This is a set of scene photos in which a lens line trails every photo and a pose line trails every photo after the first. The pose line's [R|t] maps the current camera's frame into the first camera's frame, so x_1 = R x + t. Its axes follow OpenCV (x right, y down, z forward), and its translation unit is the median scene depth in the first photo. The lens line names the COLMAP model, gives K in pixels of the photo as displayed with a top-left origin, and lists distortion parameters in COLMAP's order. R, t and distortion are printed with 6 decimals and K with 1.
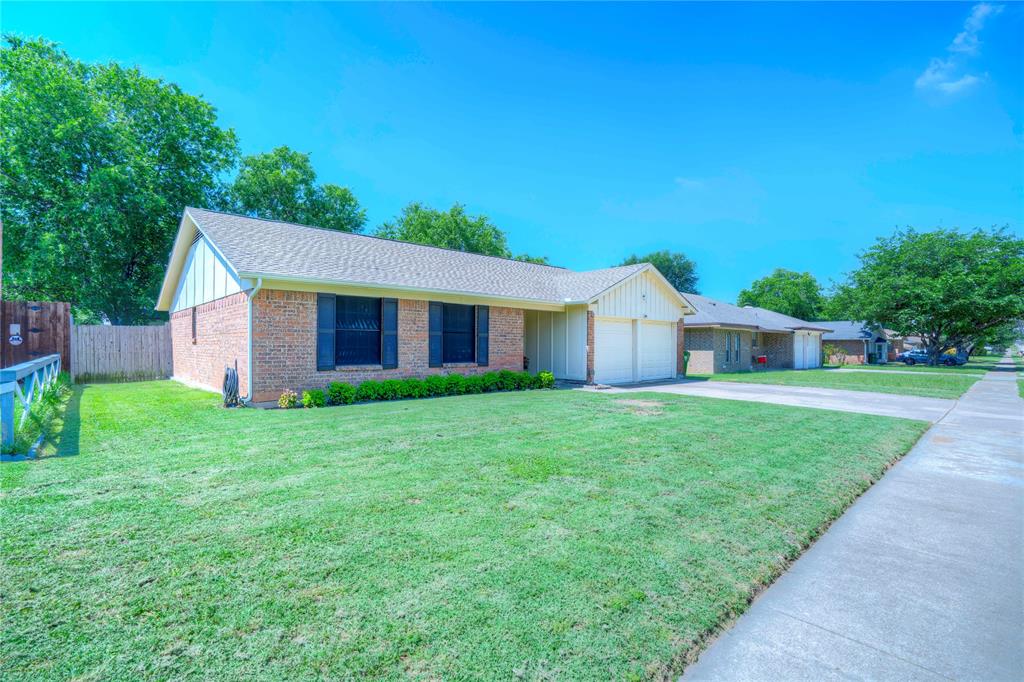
lens RADIAL K [[479.6, 0, 510.1], [0, 479.6, 338.3], [0, 0, 1]] dist [-0.045733, 0.013051]
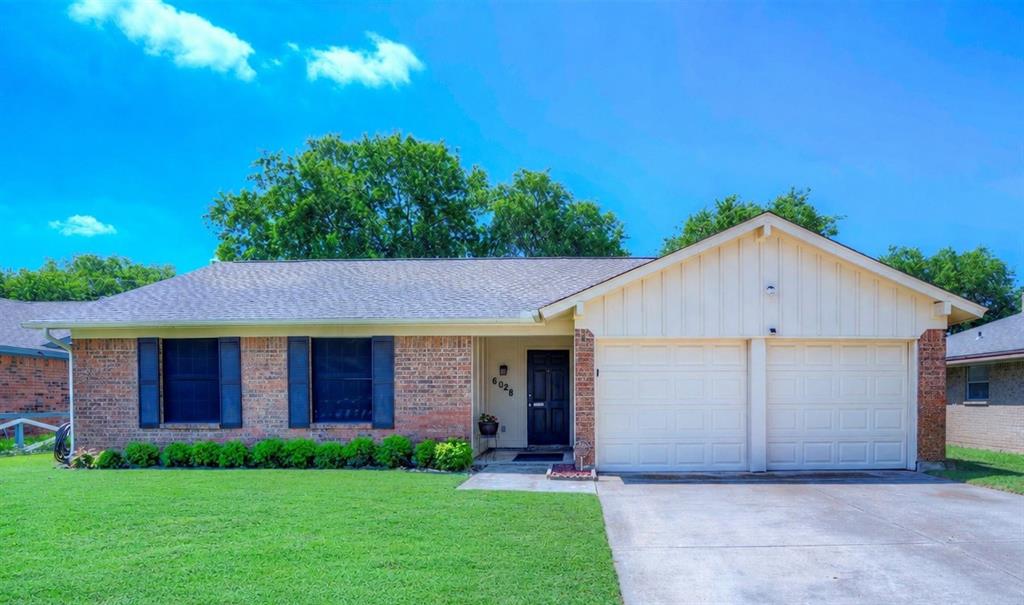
lens RADIAL K [[577.4, 0, 512.0], [0, 577.4, 397.4], [0, 0, 1]] dist [-0.027873, -0.000054]
pose [[0.727547, -0.007035, -0.686022, 0.676140], [0.017195, 0.999820, 0.007982, 0.013084], [0.685842, -0.017604, 0.727537, 0.596145]]
